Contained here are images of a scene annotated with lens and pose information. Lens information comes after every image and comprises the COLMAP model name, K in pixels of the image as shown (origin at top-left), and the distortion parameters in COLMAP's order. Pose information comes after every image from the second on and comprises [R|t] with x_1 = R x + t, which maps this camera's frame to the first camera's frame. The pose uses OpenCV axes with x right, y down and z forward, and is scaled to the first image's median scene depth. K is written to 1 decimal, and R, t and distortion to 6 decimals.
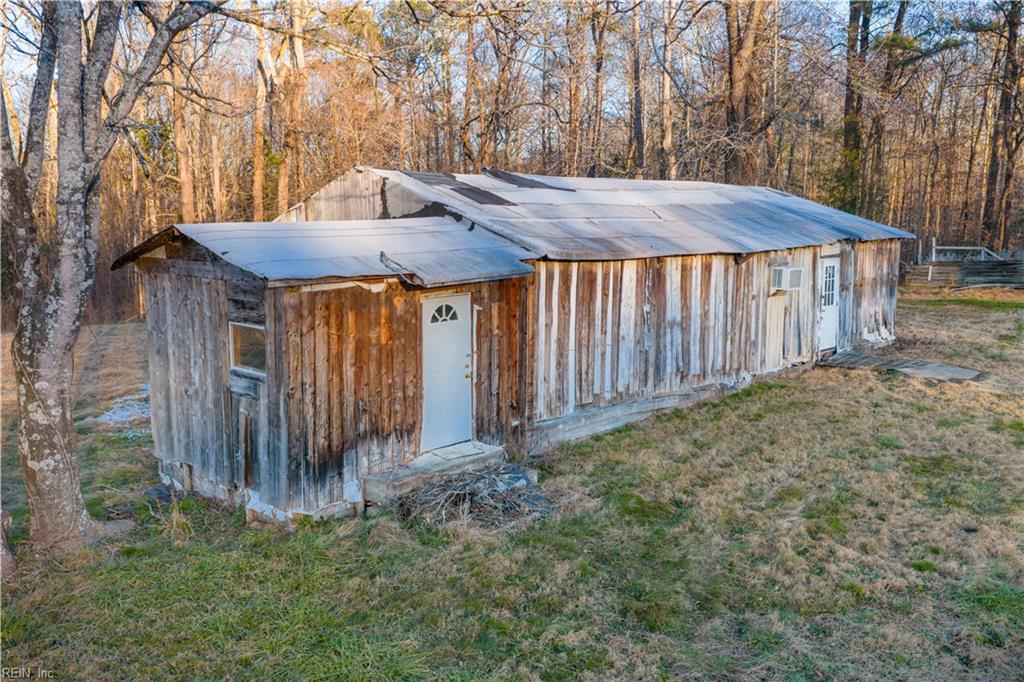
lens RADIAL K [[820.0, 0, 509.6], [0, 820.0, 339.5], [0, 0, 1]] dist [0.017775, -0.008147]
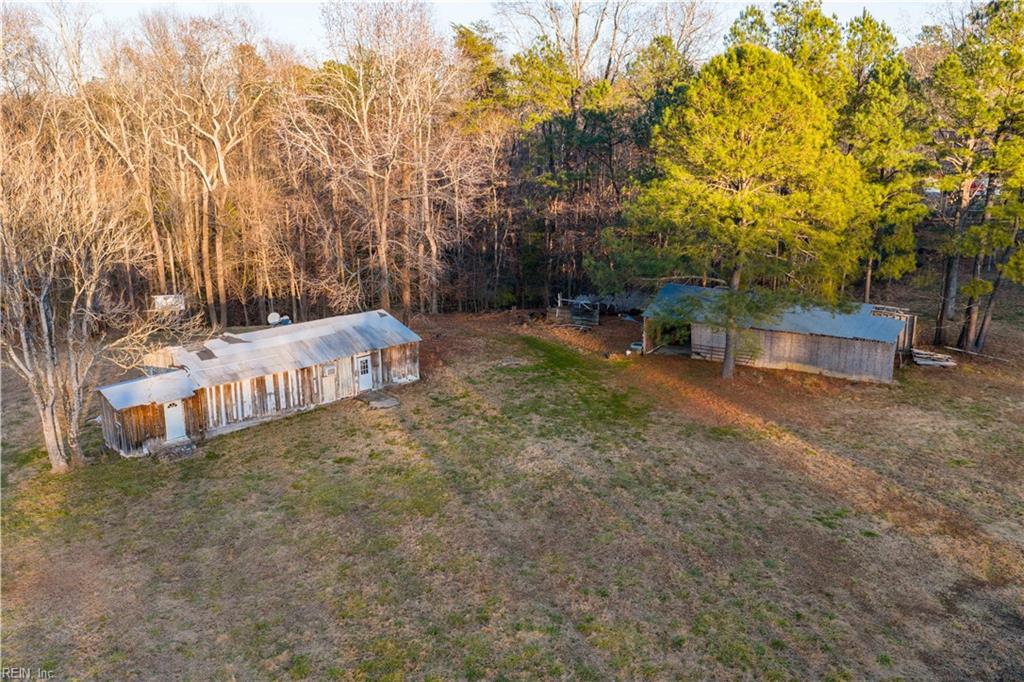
lens RADIAL K [[820.0, 0, 514.4], [0, 820.0, 340.9], [0, 0, 1]] dist [0.017775, -0.008147]
pose [[0.998693, 0.011160, -0.049886, 1.457424], [-0.004987, 0.992493, 0.122201, -0.689441], [0.050875, -0.121793, 0.991251, -2.313660]]
